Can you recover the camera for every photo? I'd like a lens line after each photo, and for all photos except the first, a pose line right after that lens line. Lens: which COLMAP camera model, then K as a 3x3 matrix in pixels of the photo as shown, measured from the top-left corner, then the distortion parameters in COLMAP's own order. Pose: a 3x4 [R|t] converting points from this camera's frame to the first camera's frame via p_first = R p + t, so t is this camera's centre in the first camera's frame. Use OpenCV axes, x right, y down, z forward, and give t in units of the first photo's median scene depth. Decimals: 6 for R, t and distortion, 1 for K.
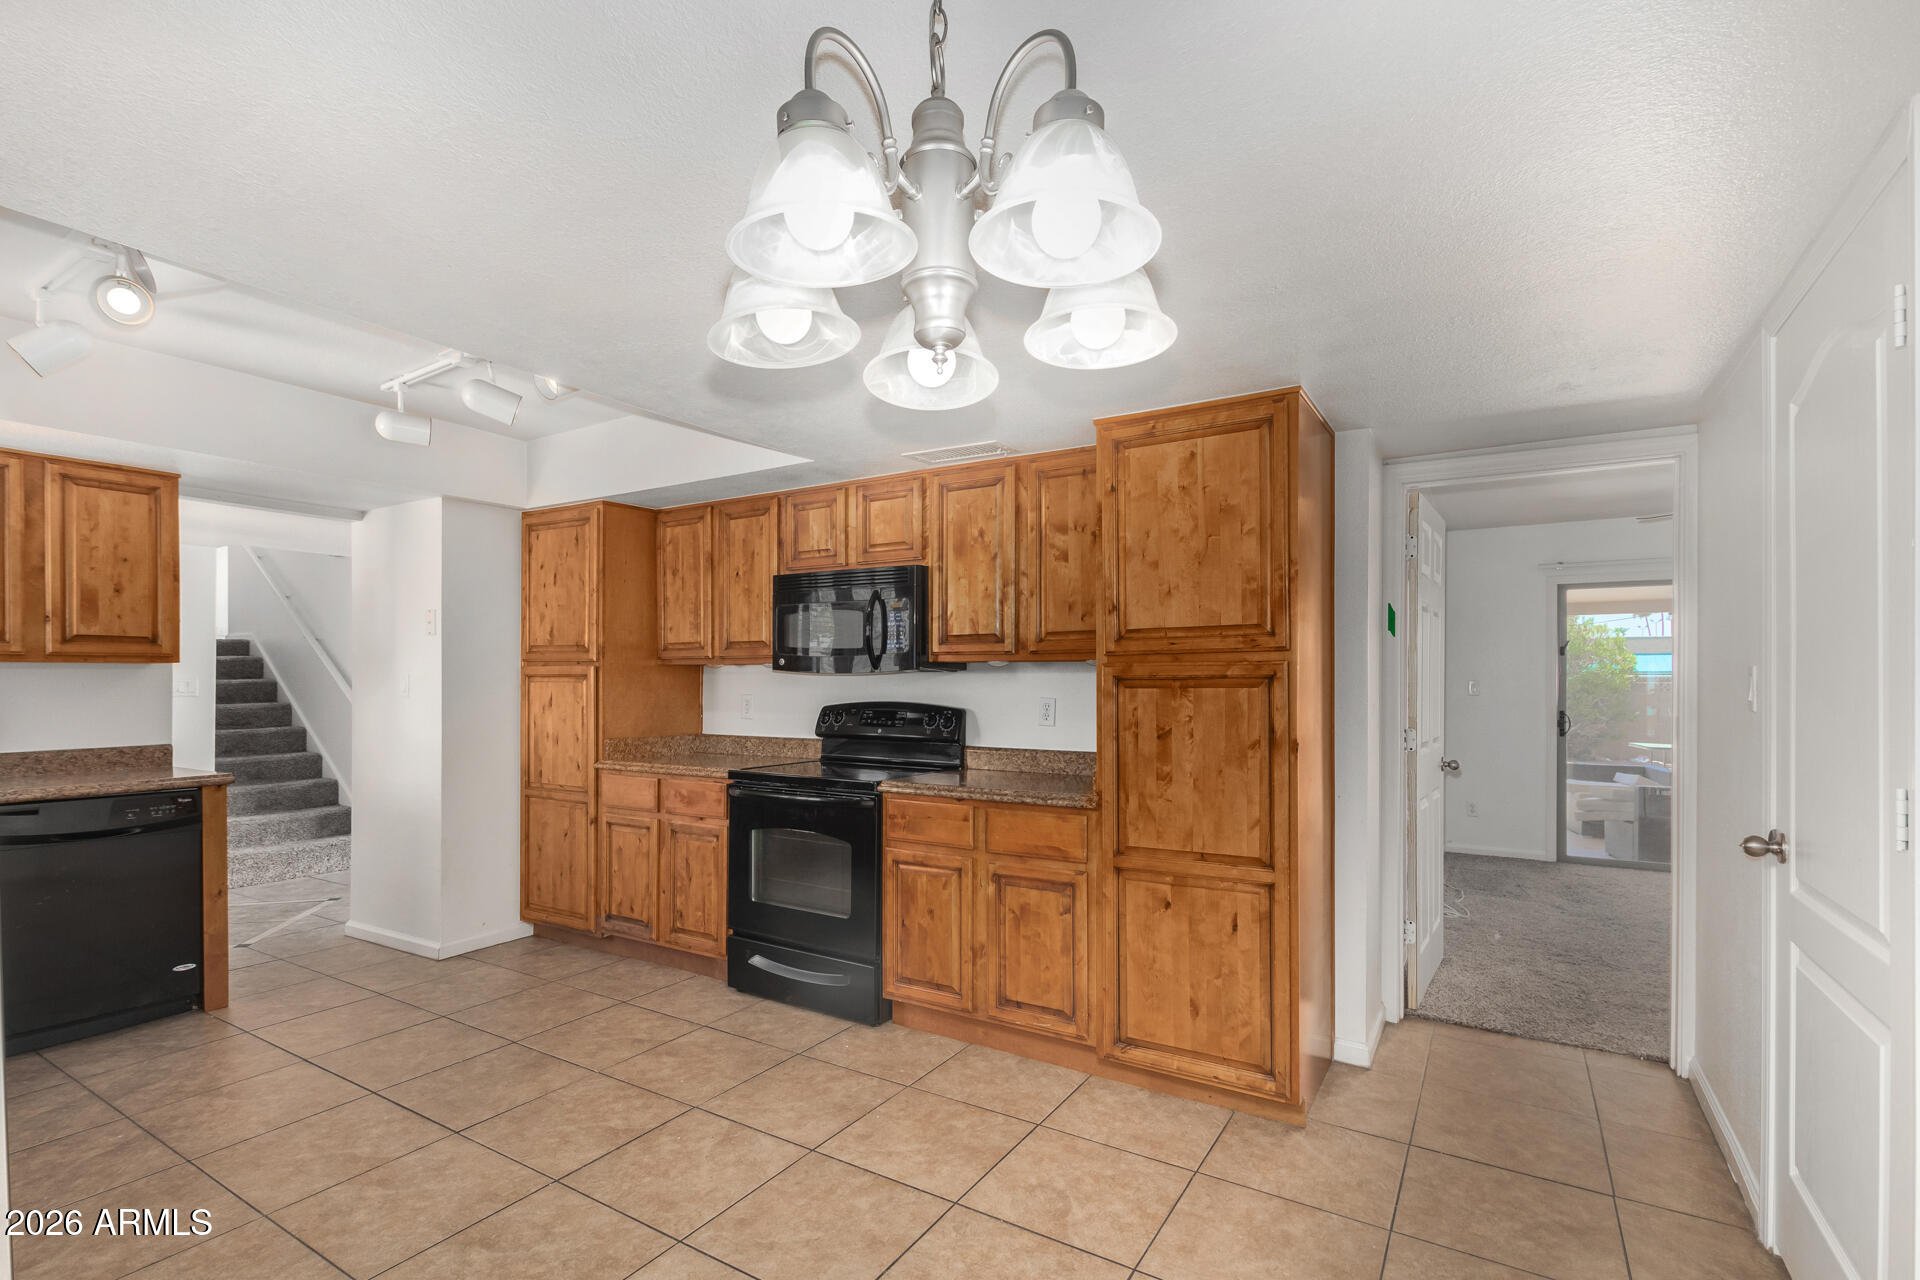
lens RADIAL K [[883.3, 0, 946.4], [0, 883.3, 683.5], [0, 0, 1]] dist [0.009983, -0.001919]
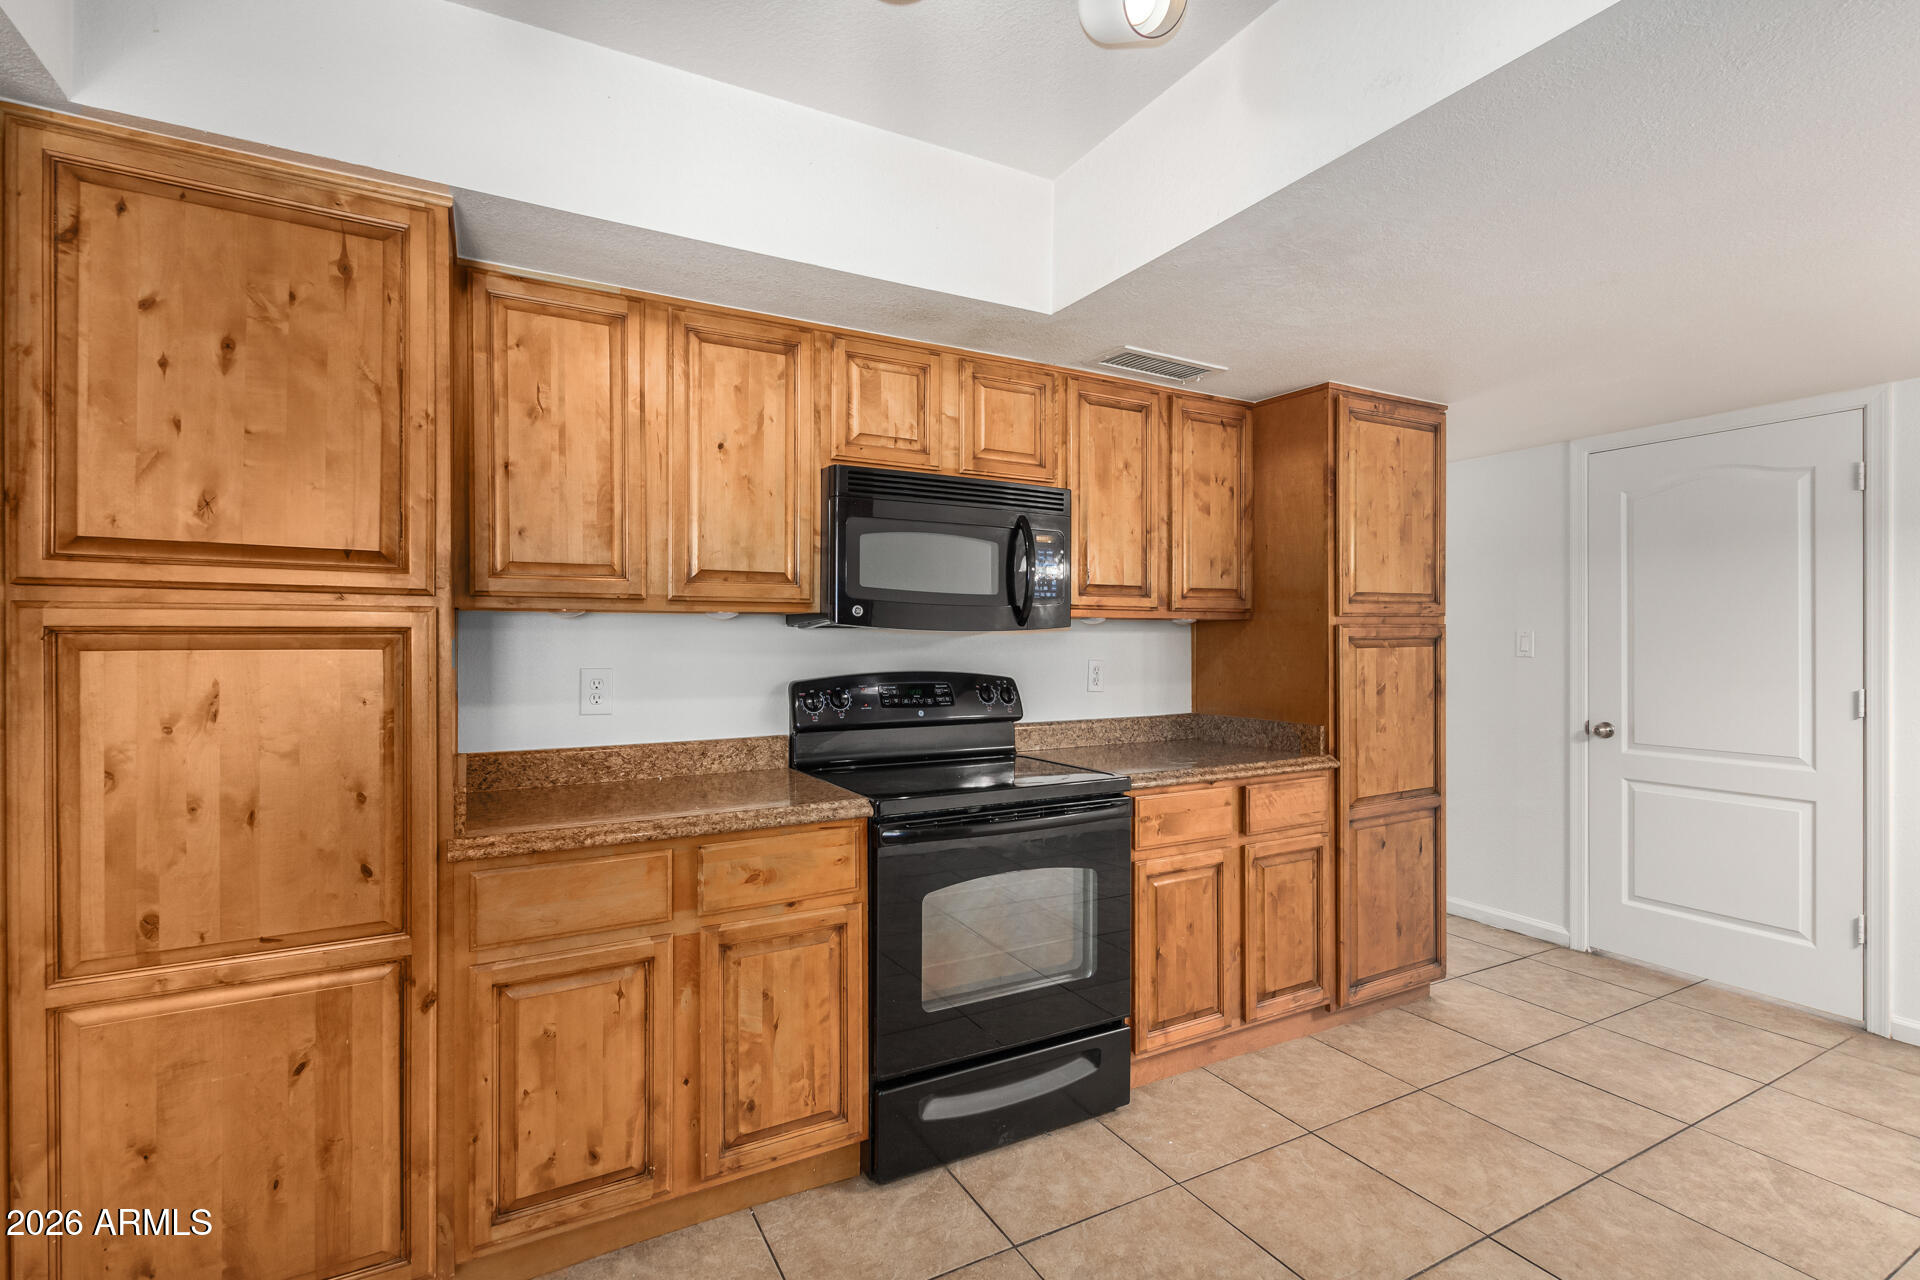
lens RADIAL K [[883.3, 0, 953.3], [0, 883.3, 637.9], [0, 0, 1]] dist [0.009983, -0.001919]
pose [[0.491644, -0.002910, 0.870791, -0.967930], [0.002199, 0.999995, 0.002100, -0.010454], [-0.870794, 0.000883, 0.491648, 0.919518]]
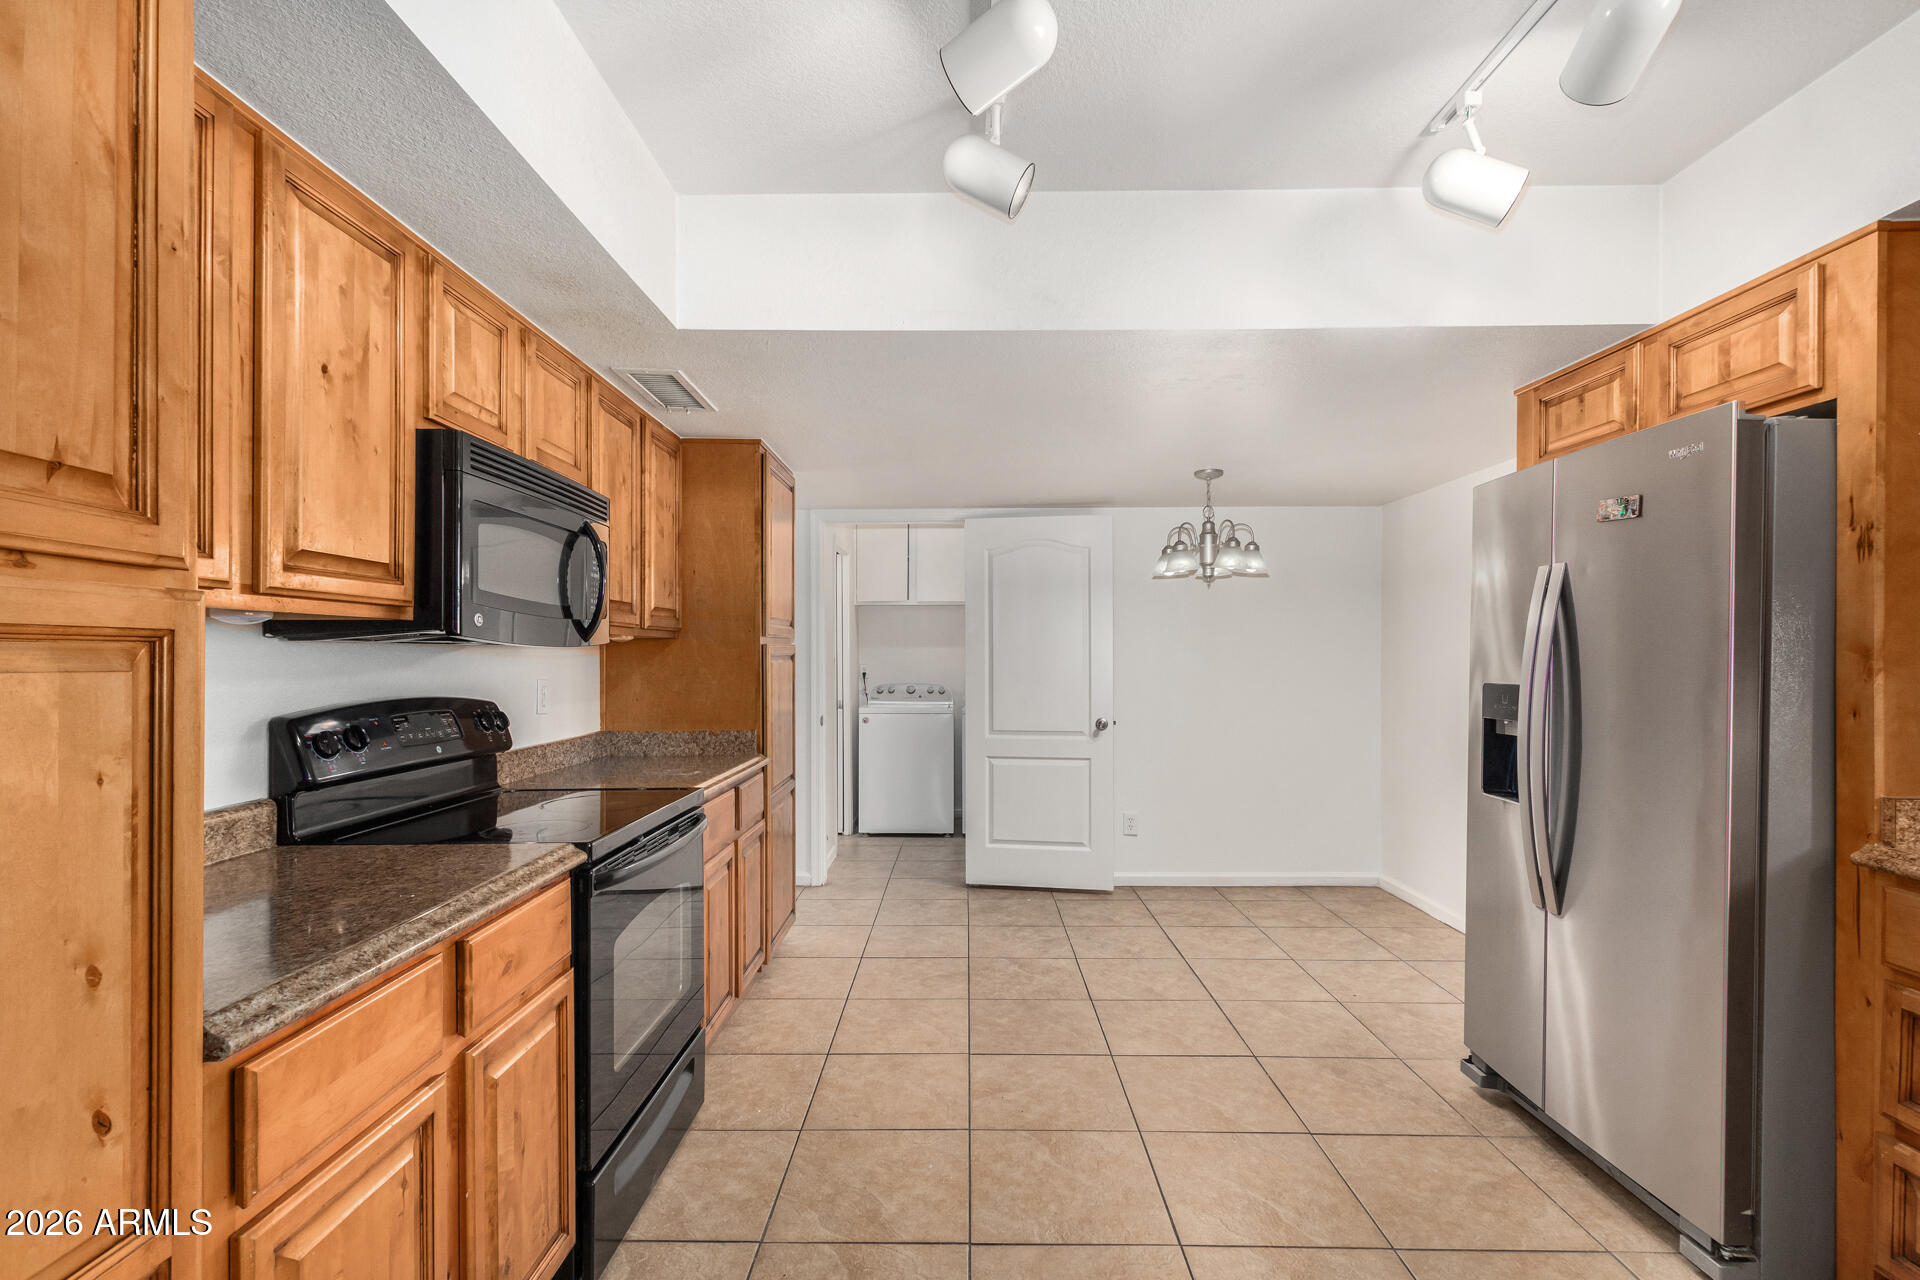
lens RADIAL K [[883.3, 0, 954.8], [0, 883.3, 652.0], [0, 0, 1]] dist [0.009983, -0.001919]
pose [[-0.515905, 0.003623, 0.856638, -1.039150], [0.002184, 0.999993, -0.002914, -0.007319], [-0.856643, 0.000367, -0.515910, 1.460512]]
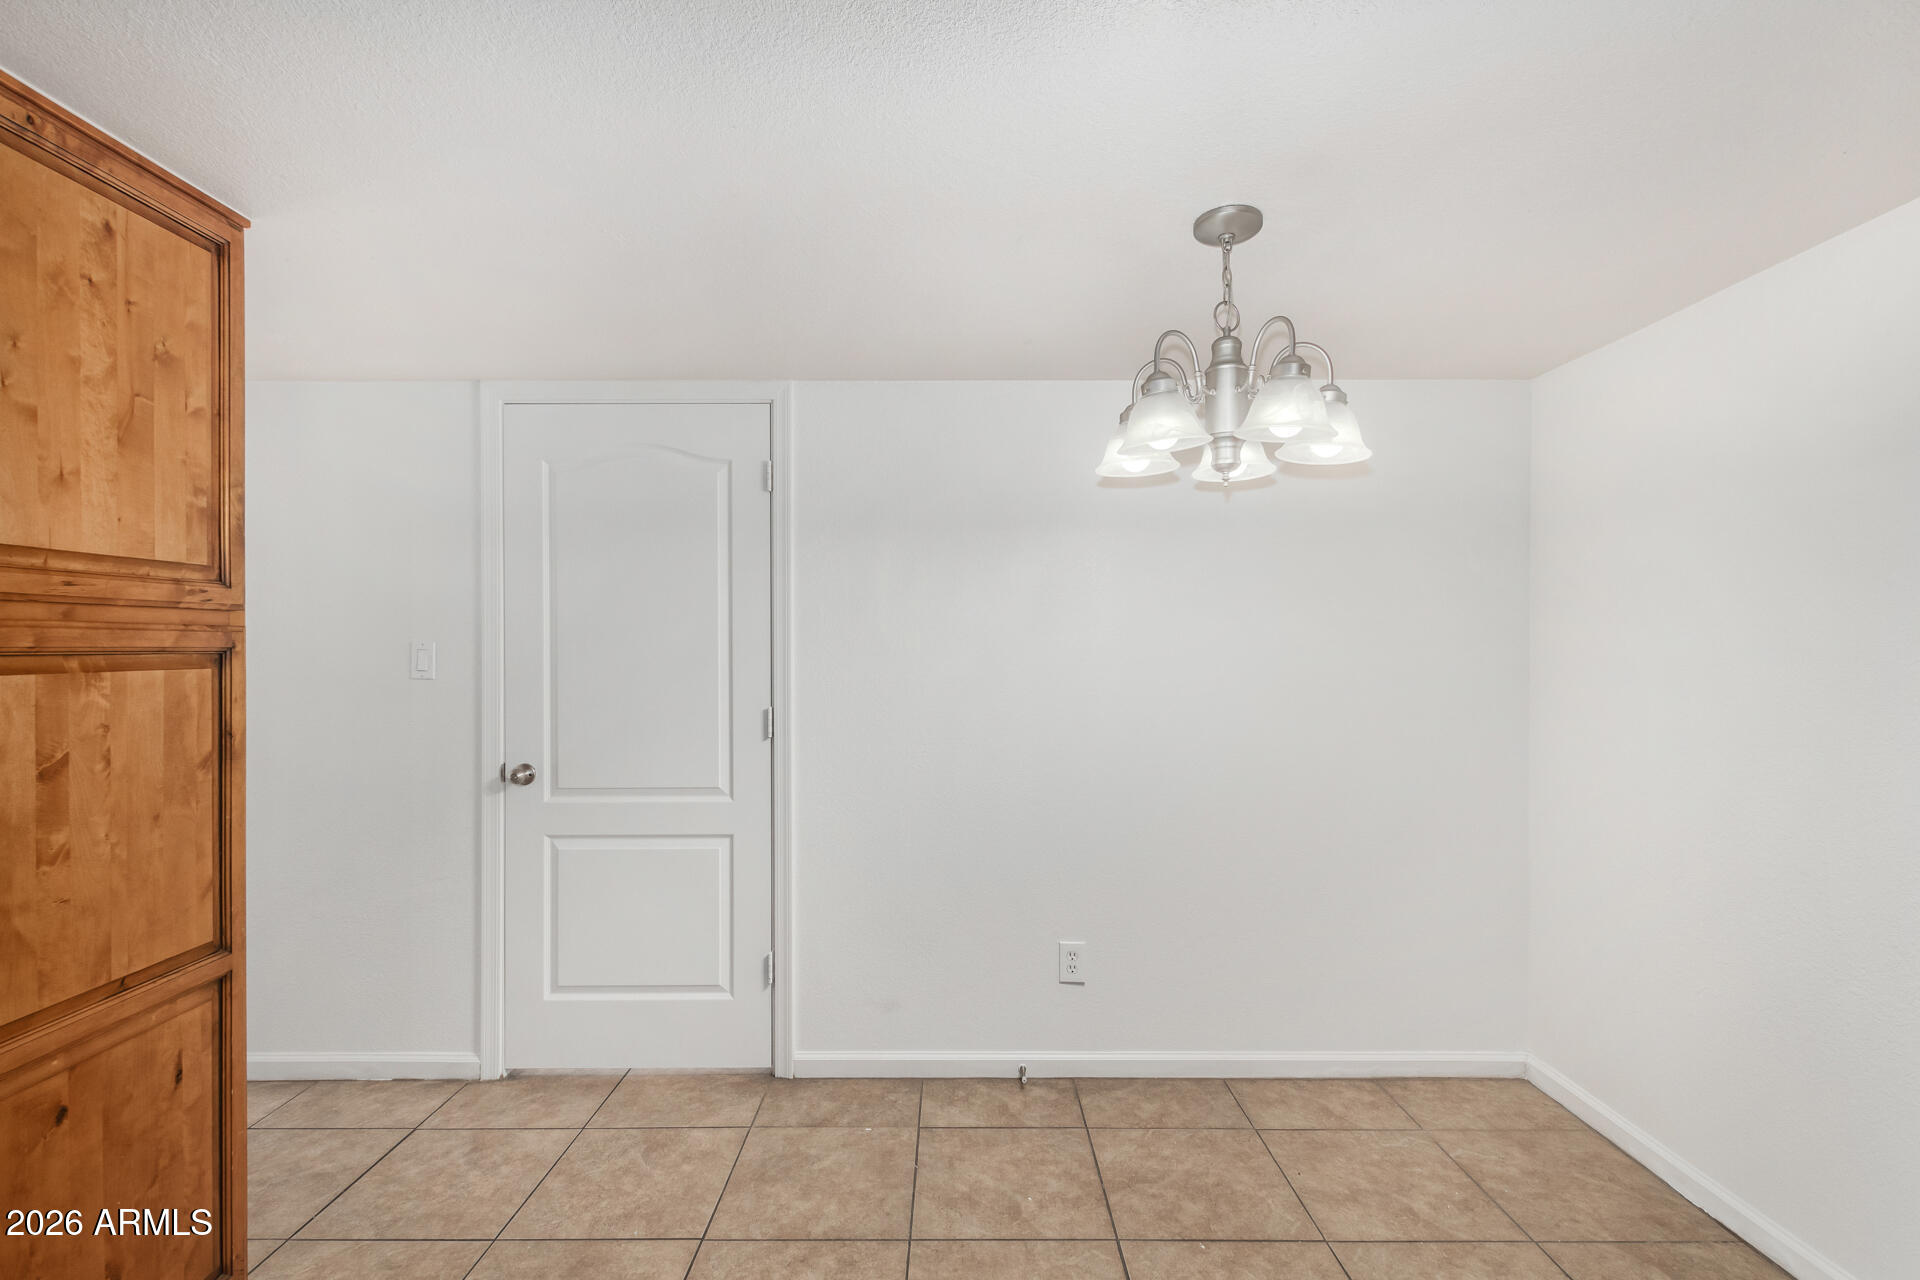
lens RADIAL K [[883.3, 0, 958.4], [0, 883.3, 653.0], [0, 0, 1]] dist [0.009983, -0.001919]
pose [[-0.527766, -0.002652, 0.849385, -0.430297], [0.001324, 0.999991, 0.003945, -0.007291], [-0.849388, 0.003207, -0.527758, 0.833115]]
